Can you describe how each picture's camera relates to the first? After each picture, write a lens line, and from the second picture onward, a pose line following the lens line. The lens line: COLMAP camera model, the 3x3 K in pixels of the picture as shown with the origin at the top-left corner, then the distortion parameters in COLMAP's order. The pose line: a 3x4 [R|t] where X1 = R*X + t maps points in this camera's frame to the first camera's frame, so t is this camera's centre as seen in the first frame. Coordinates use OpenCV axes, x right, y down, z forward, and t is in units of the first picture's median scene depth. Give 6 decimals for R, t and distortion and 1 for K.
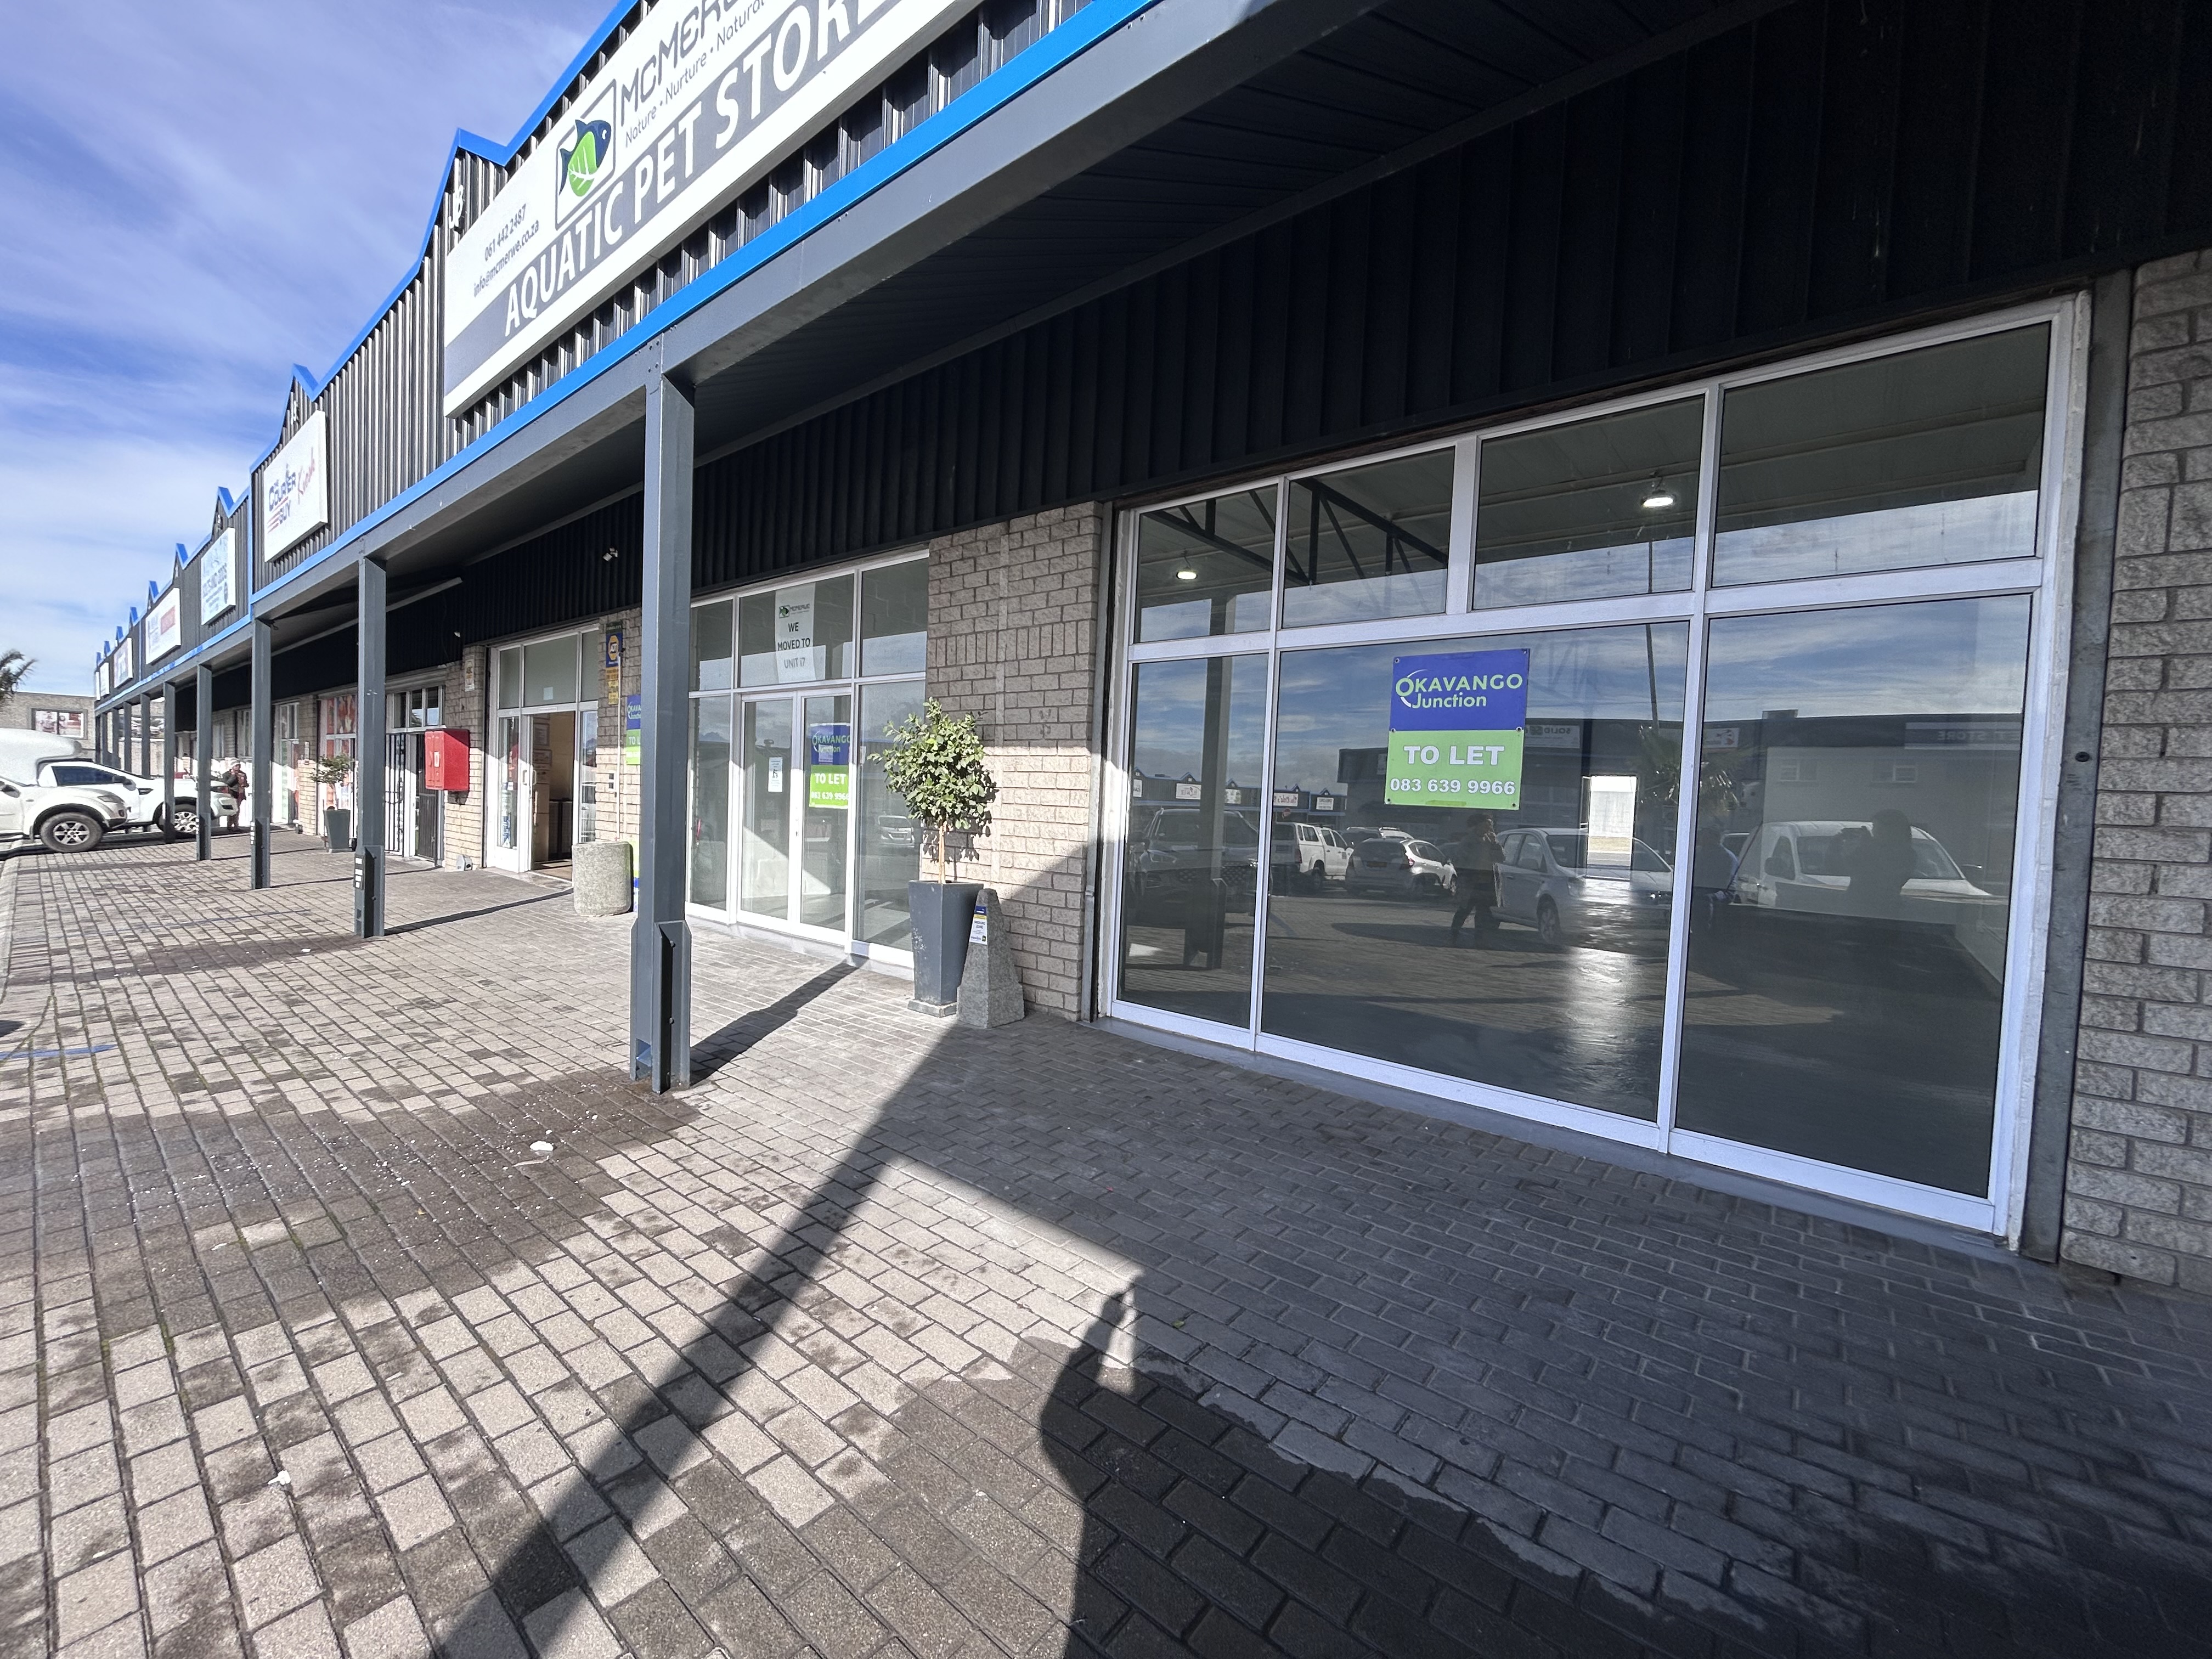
lens RADIAL K [[894.0, 0, 1098.1], [0, 894.0, 825.2], [0, 0, 1]] dist [-0.002182, 0.000577]
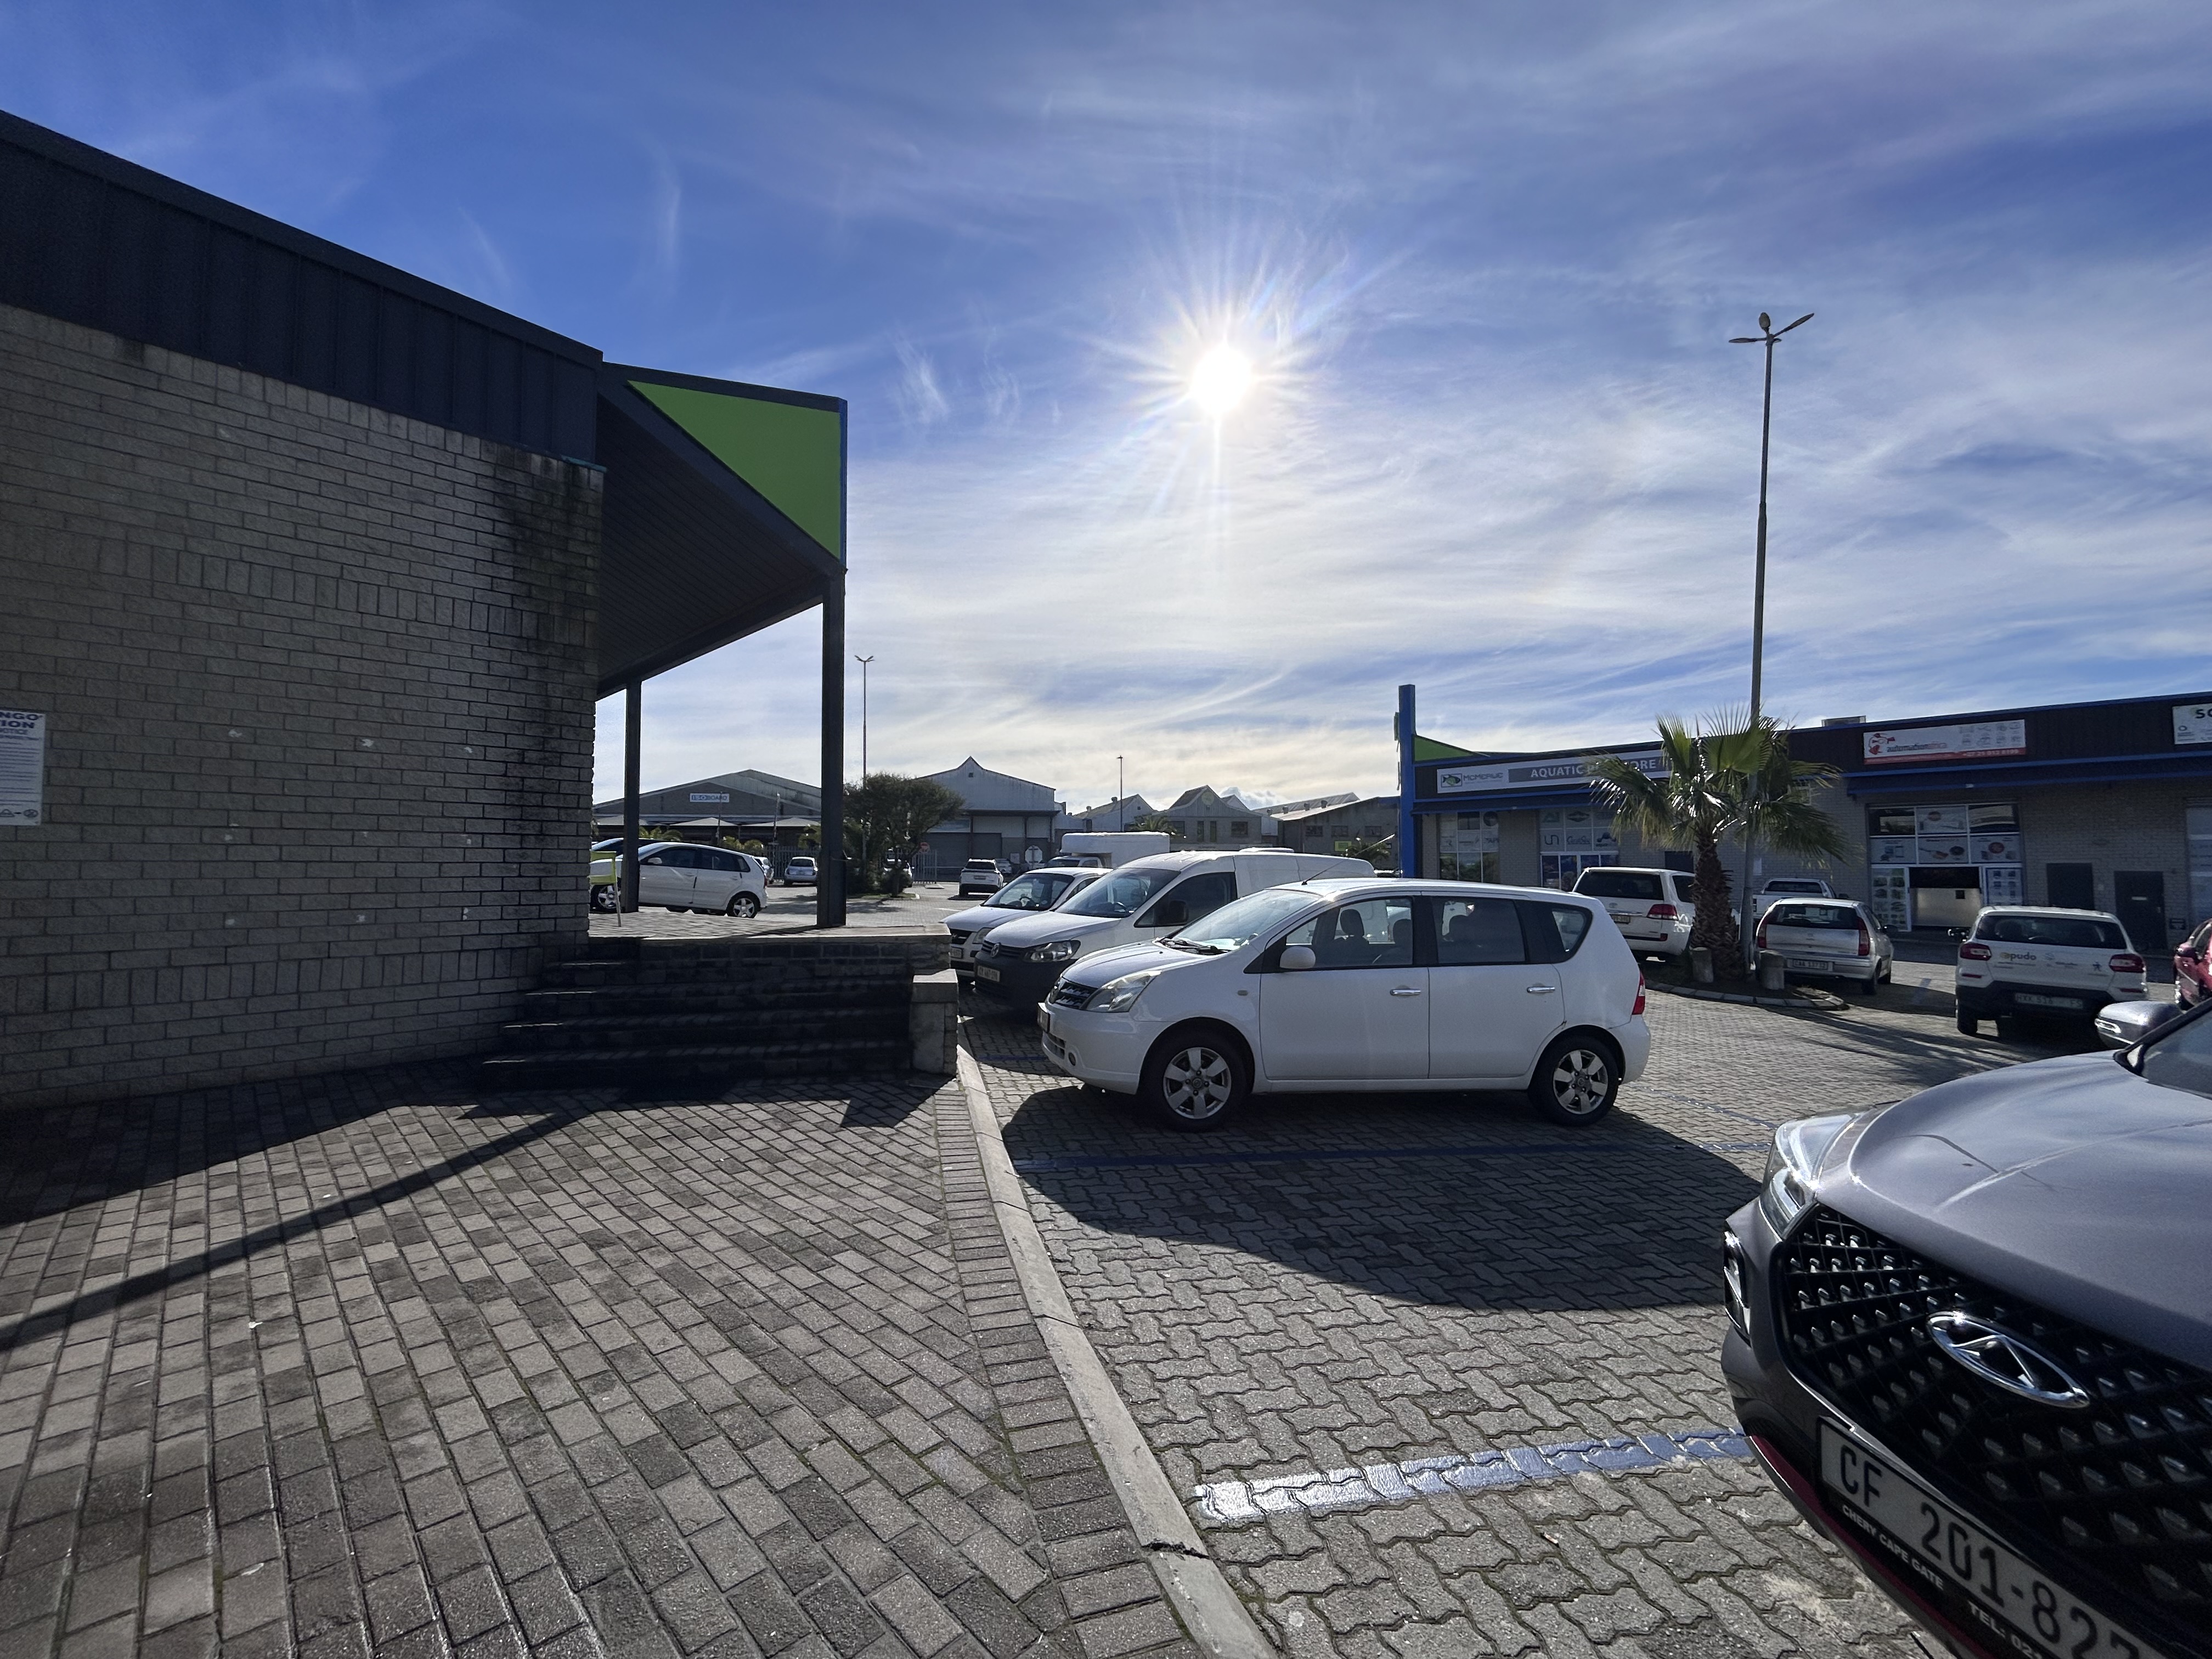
lens RADIAL K [[894.0, 0, 1102.1], [0, 894.0, 823.3], [0, 0, 1]] dist [-0.002182, 0.000577]
pose [[-0.995619, -0.024998, 0.090098, -1.106064], [-0.025887, 0.999627, -0.008711, -0.066345], [-0.089846, -0.011006, -0.995895, 1.073033]]
